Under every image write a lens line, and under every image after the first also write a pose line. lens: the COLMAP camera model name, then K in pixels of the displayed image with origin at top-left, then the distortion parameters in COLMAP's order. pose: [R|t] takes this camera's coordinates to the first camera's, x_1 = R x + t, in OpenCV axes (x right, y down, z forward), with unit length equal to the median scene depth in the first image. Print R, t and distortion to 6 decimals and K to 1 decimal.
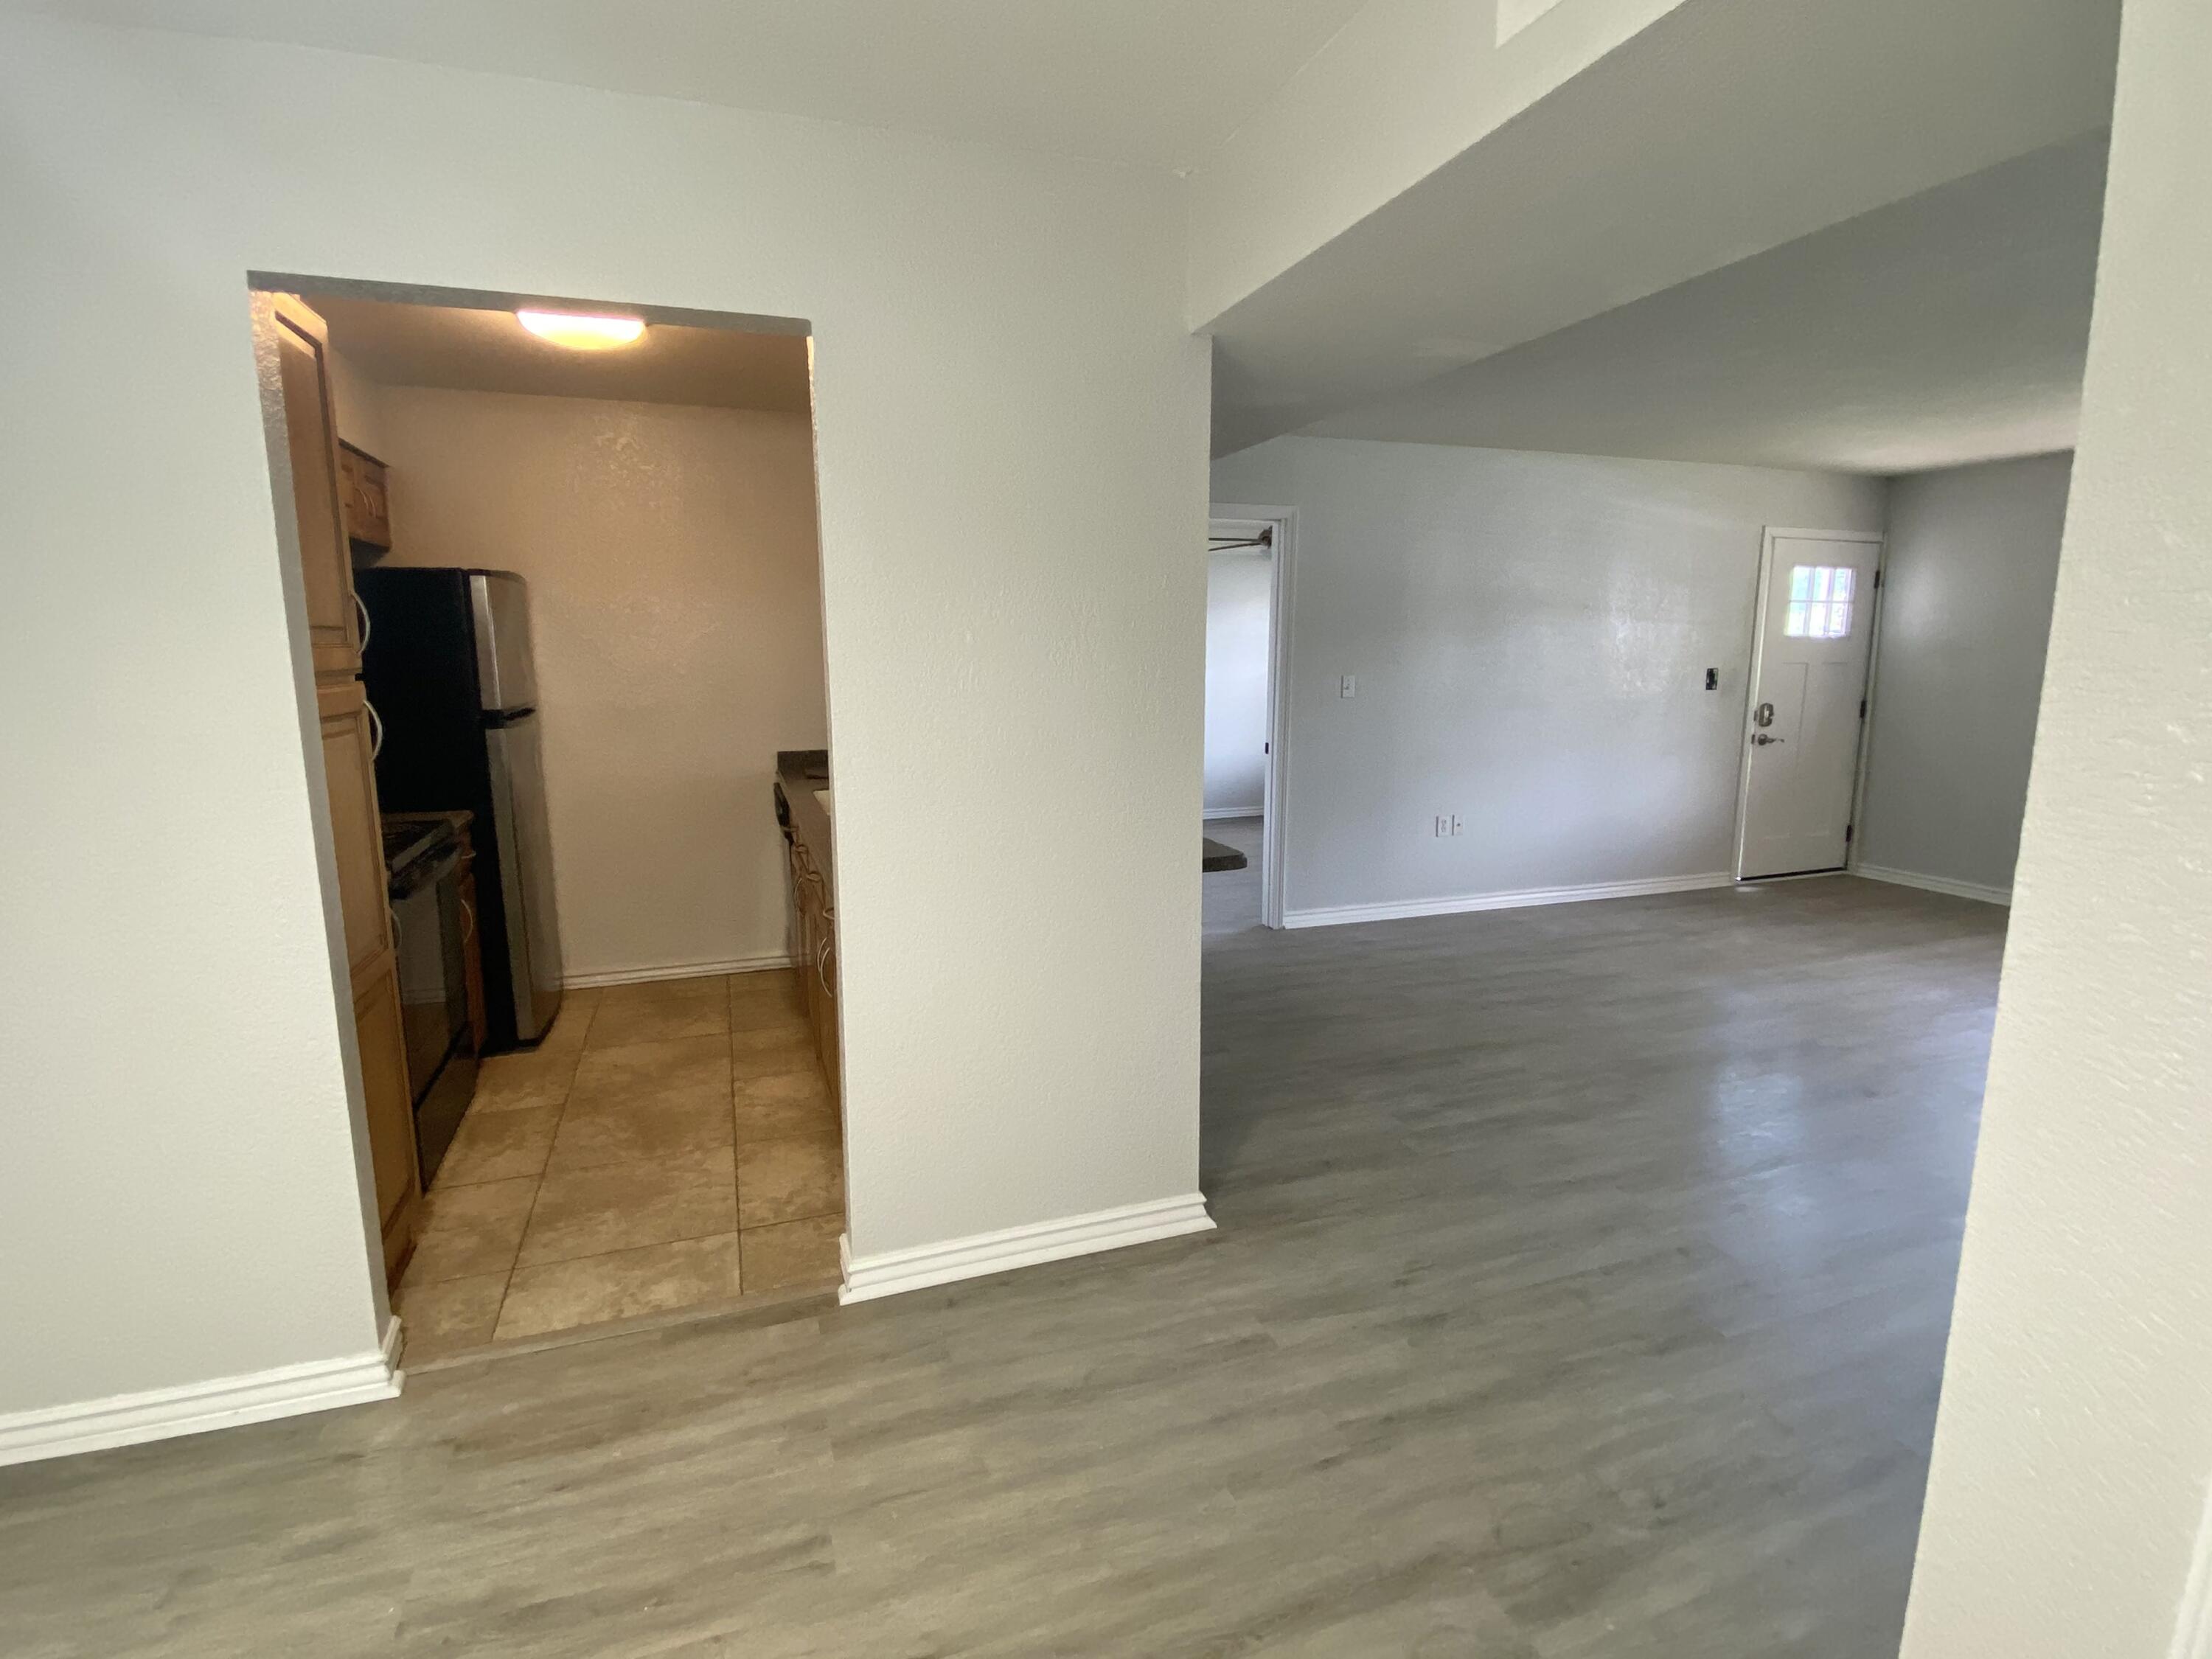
lens RADIAL K [[1086.4, 0, 1106.0], [0, 1086.4, 829.5], [0, 0, 1]] dist [0.059601, -0.056752]
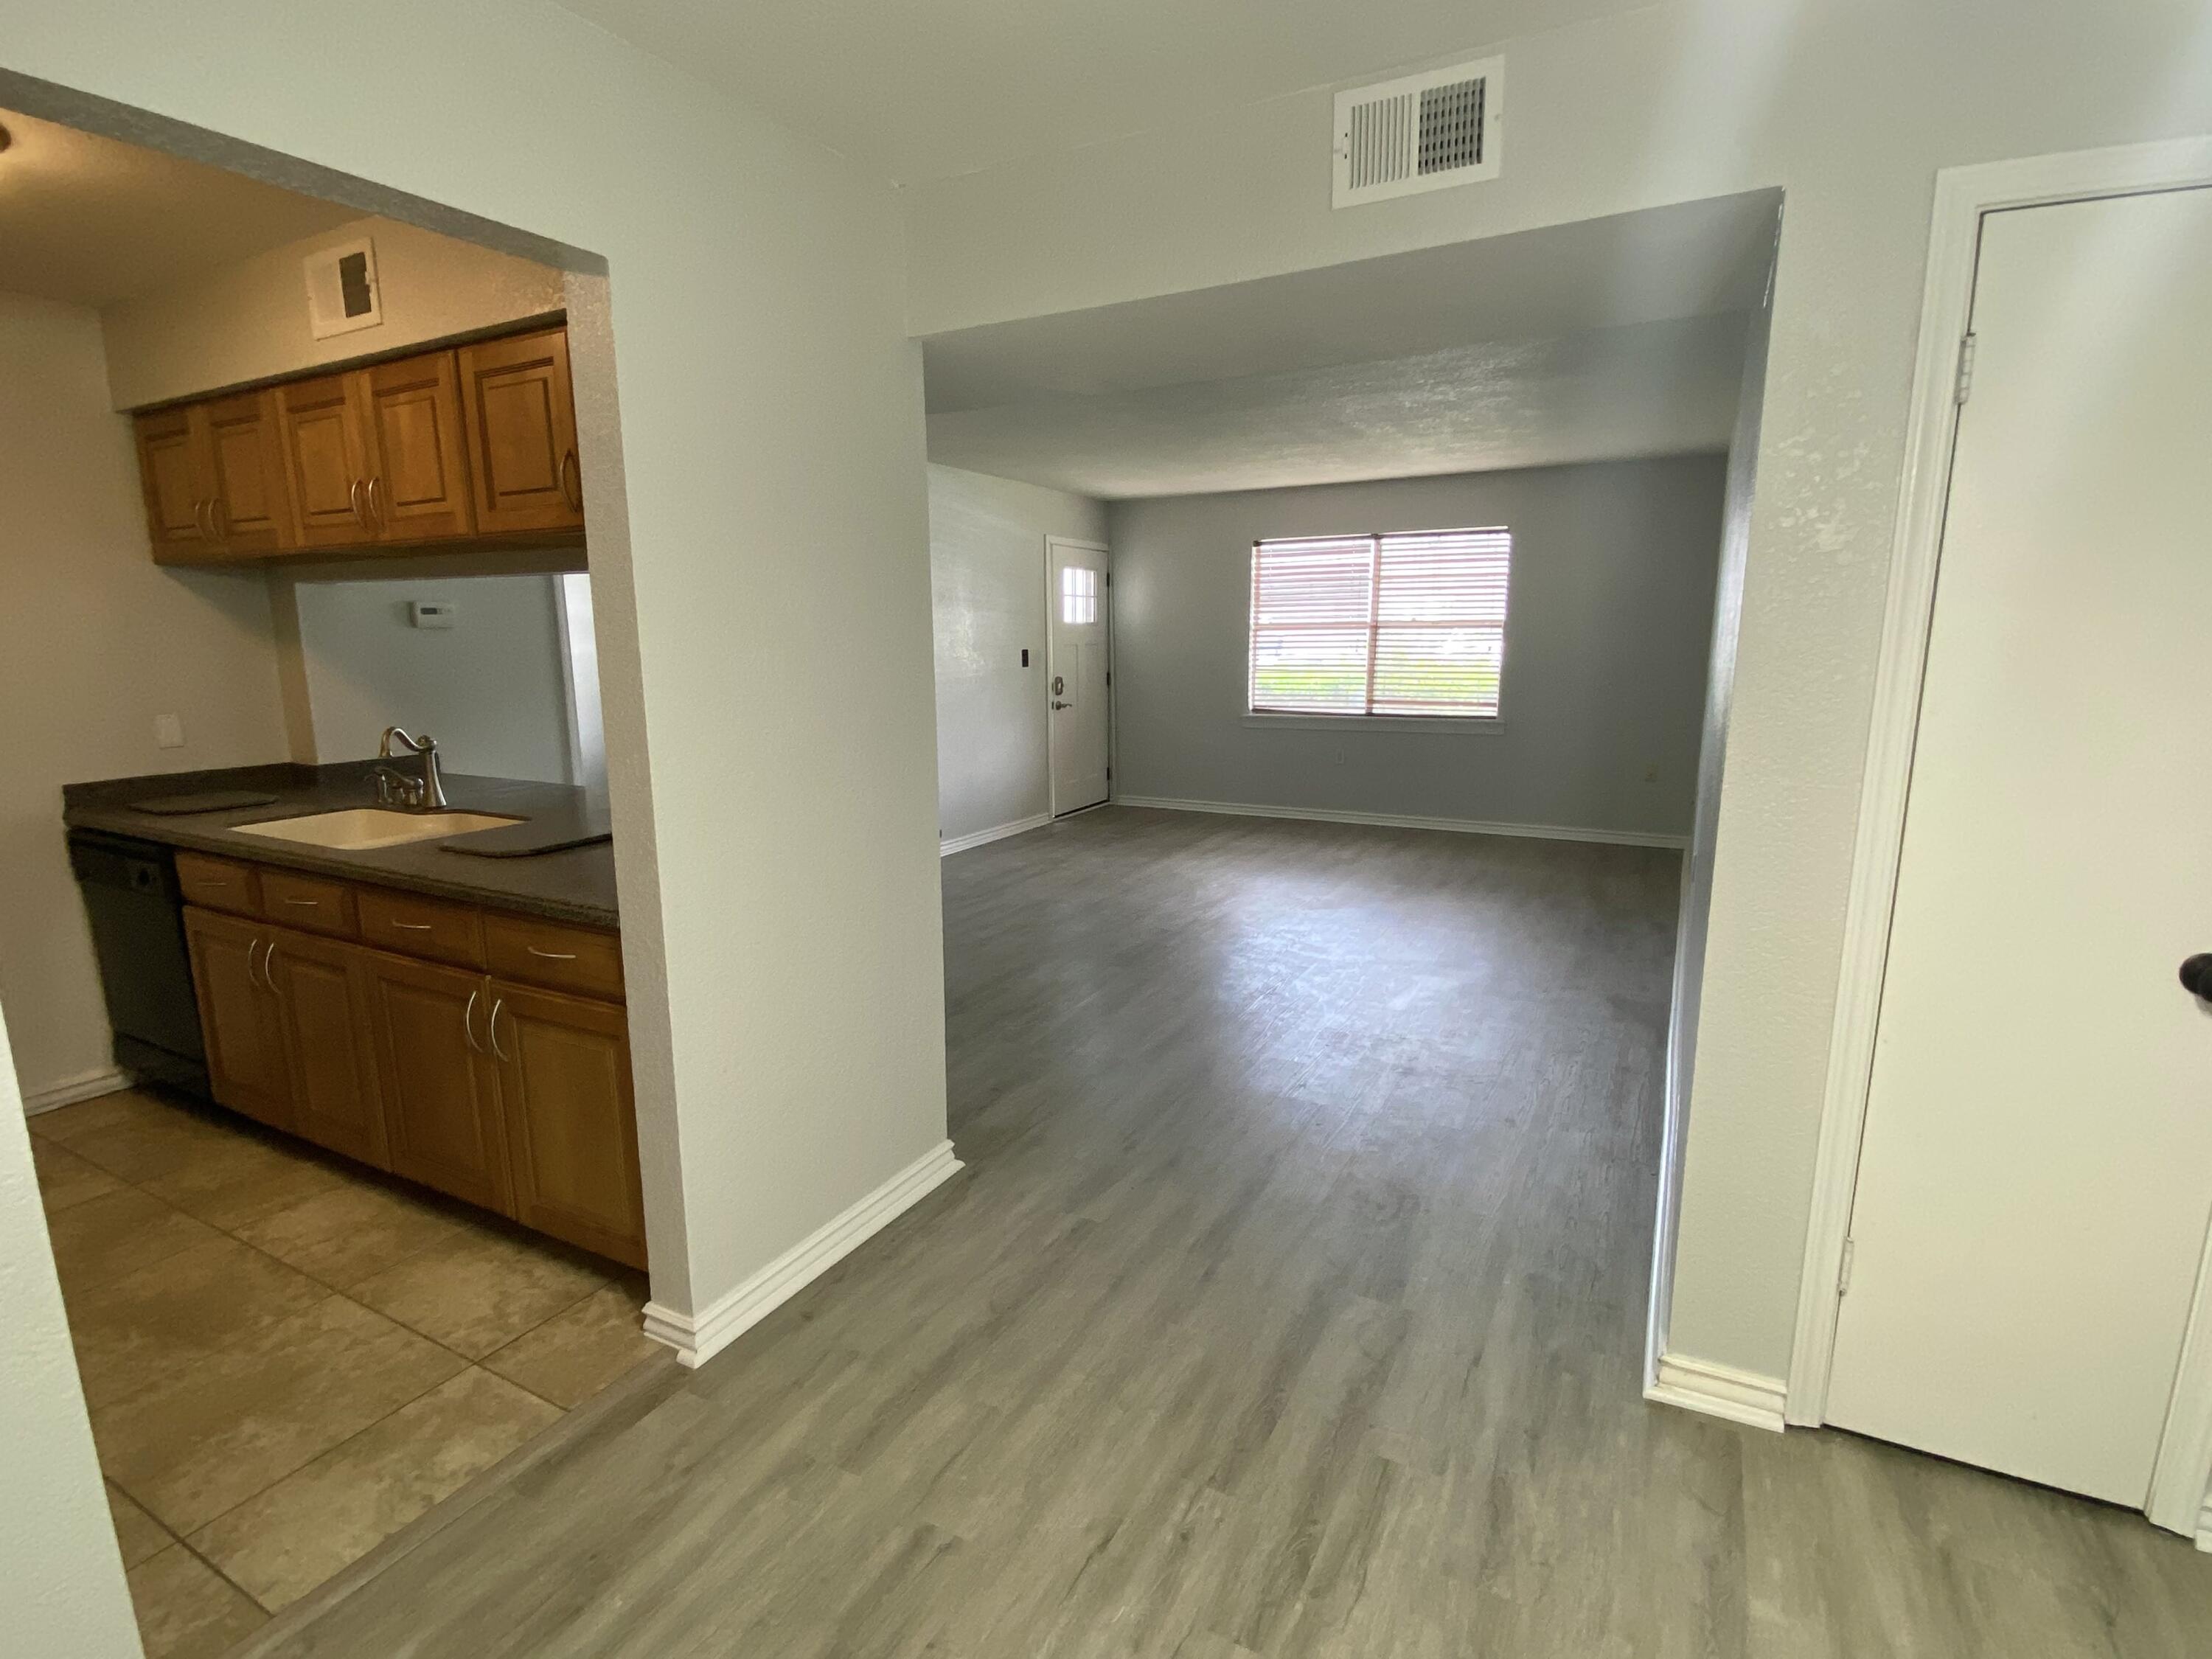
lens RADIAL K [[1081.5, 0, 1106.0], [0, 1081.5, 829.5], [0, 0, 1]] dist [0.032729, -0.025151]
pose [[0.744410, -0.124171, 0.656075, -0.439460], [0.114434, 0.991745, 0.057858, -0.013555], [-0.657843, 0.032007, 0.752474, 0.081650]]
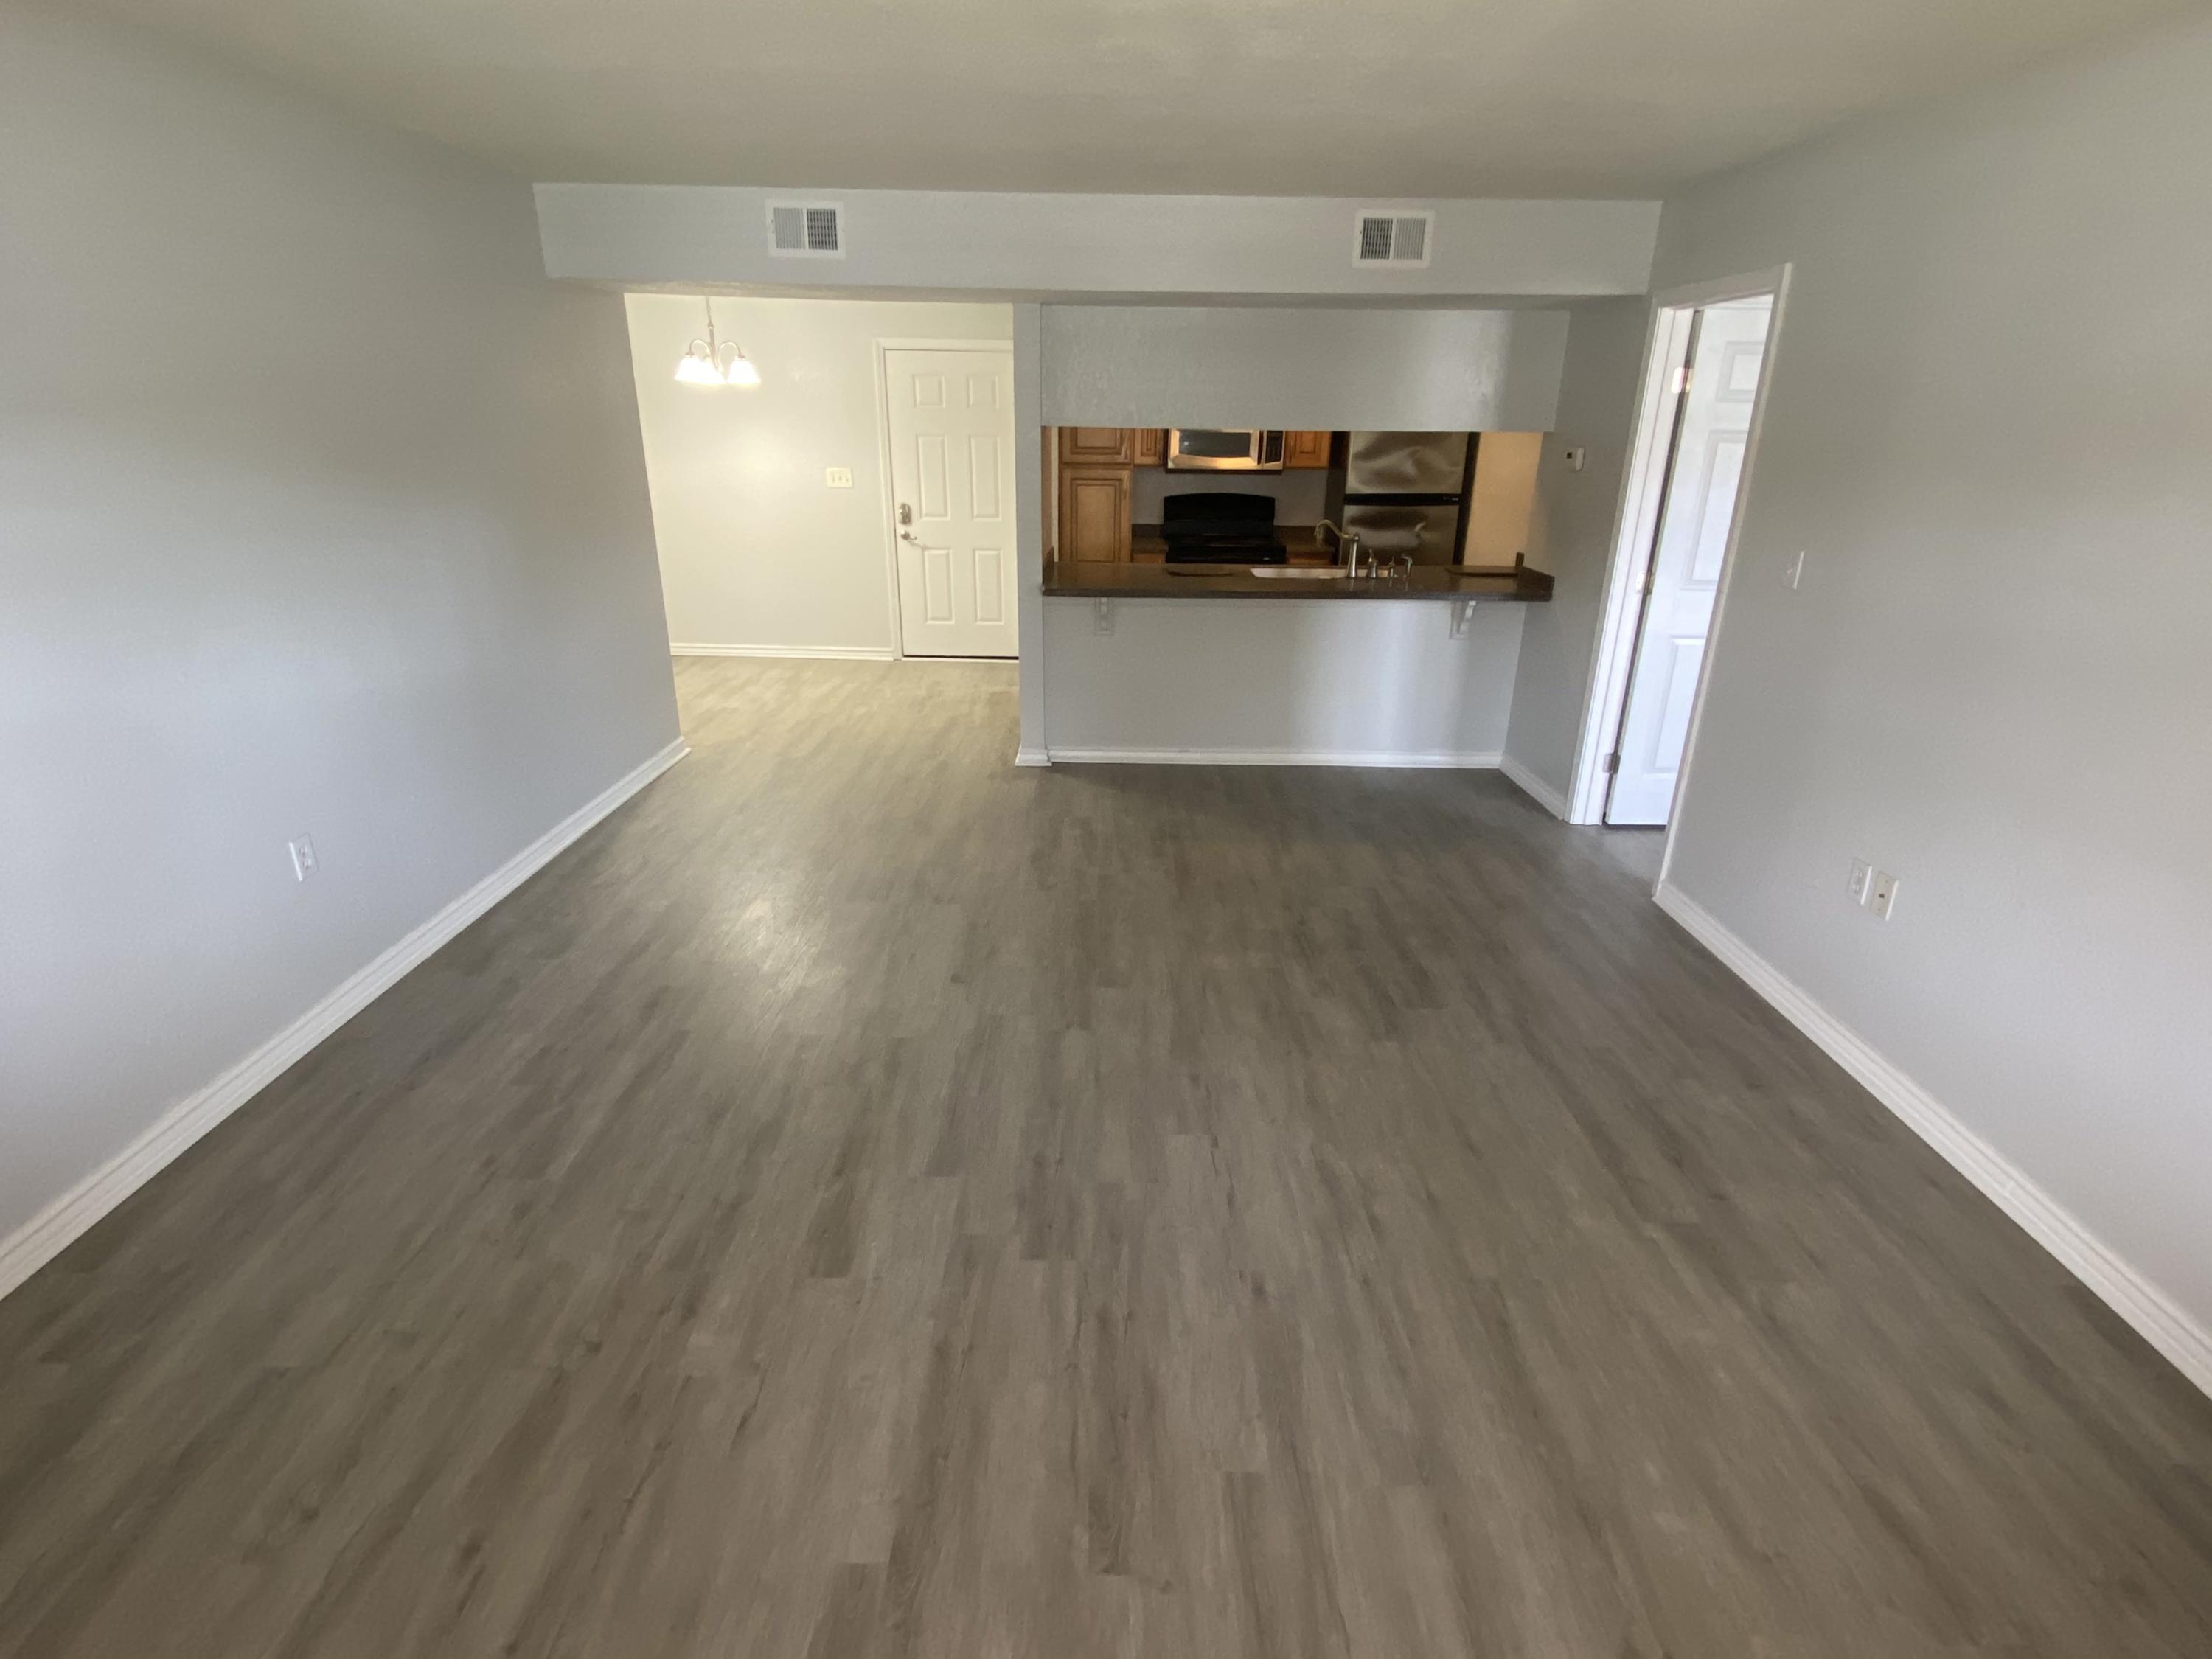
lens RADIAL K [[1103.5, 0, 1106.0], [0, 1103.5, 829.5], [0, 0, 1]] dist [0.052290, -0.046401]
pose [[-0.346099, 0.321896, -0.881248, 1.784157], [-0.168809, 0.902603, 0.395994, -0.347411], [0.922886, 0.285816, -0.258051, 1.631660]]
